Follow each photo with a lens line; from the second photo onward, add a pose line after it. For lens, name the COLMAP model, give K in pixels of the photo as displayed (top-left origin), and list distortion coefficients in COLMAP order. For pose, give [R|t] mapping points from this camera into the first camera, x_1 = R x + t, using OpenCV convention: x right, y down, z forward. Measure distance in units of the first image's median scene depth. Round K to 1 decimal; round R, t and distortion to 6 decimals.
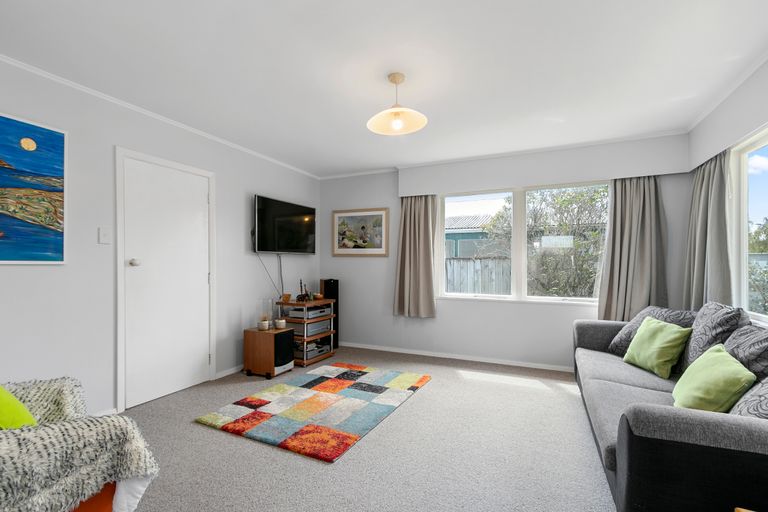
lens RADIAL K [[348.1, 0, 384.0], [0, 348.1, 256.0], [0, 0, 1]] dist [0.000042, 0.000029]
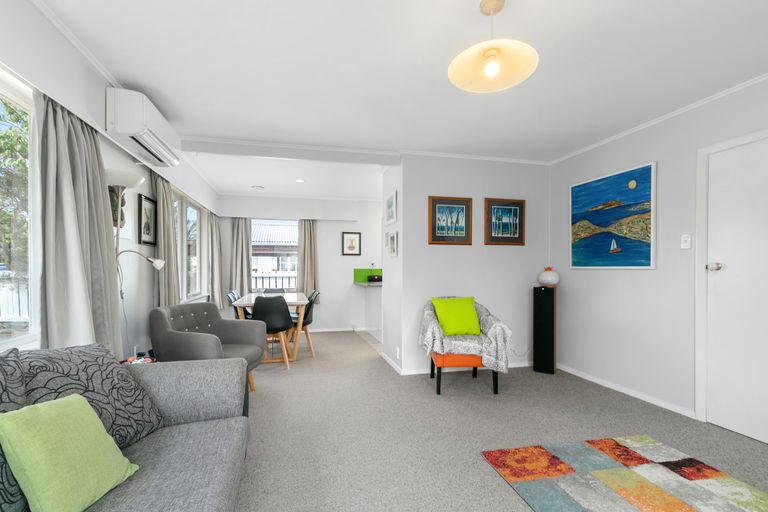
lens RADIAL K [[361.5, 0, 381.9], [0, 361.5, 272.2], [0, 0, 1]] dist [0.000623, 0.000041]
pose [[-0.778708, 0.005304, -0.627364, 0.660624], [0.012457, 0.999898, -0.007009, 0.033058], [0.627263, -0.013273, -0.778694, 1.416000]]
